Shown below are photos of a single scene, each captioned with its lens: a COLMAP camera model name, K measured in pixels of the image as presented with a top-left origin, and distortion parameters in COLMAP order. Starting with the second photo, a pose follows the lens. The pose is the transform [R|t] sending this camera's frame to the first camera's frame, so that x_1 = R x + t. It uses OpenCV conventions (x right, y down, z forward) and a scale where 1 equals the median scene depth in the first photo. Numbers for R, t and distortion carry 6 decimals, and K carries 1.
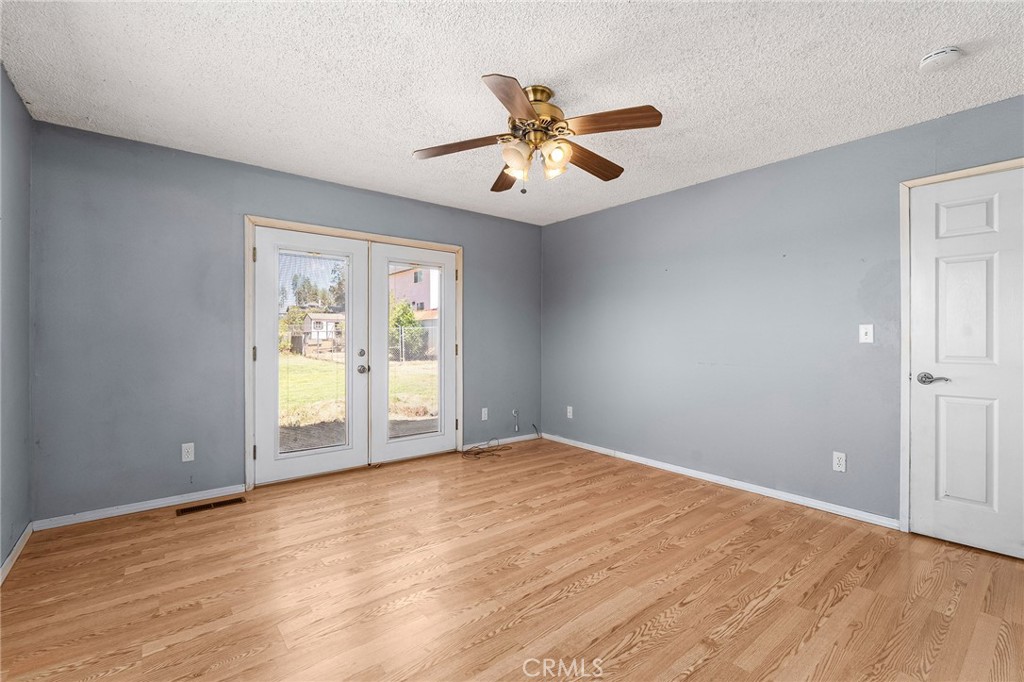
lens RADIAL K [[451.7, 0, 510.4], [0, 451.7, 336.8], [0, 0, 1]] dist [0.000214, -0.000146]
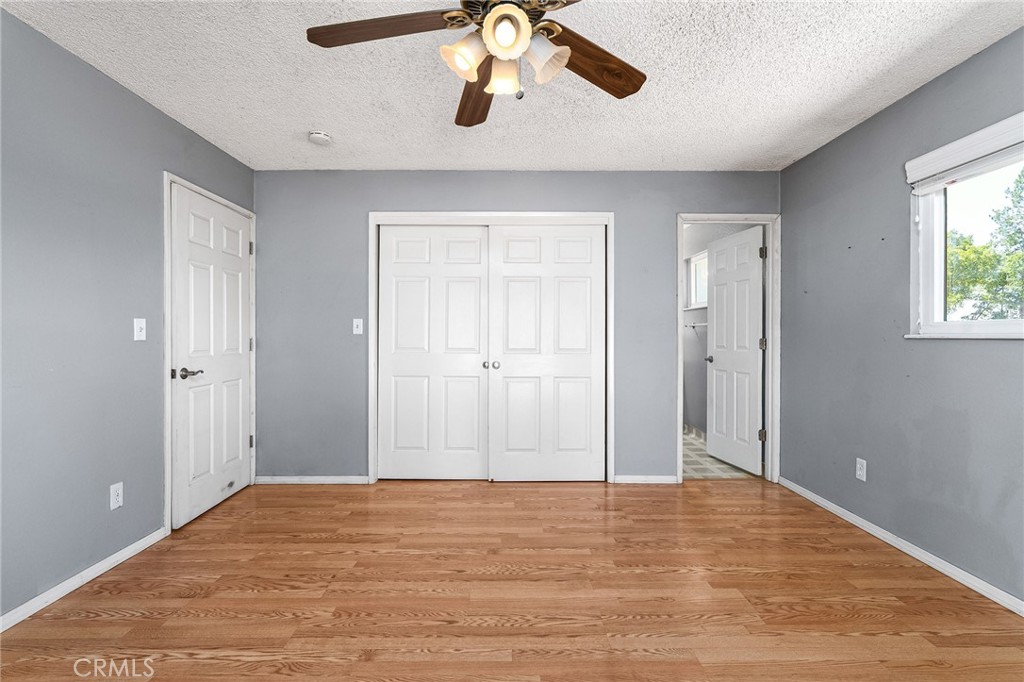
lens RADIAL K [[451.7, 0, 508.7], [0, 451.7, 341.0], [0, 0, 1]] dist [0.000214, -0.000146]
pose [[-0.779395, -0.010777, 0.626440, -0.337139], [-0.003212, 0.999908, 0.013205, 0.001229], [-0.626525, 0.008279, -0.779358, 1.468544]]
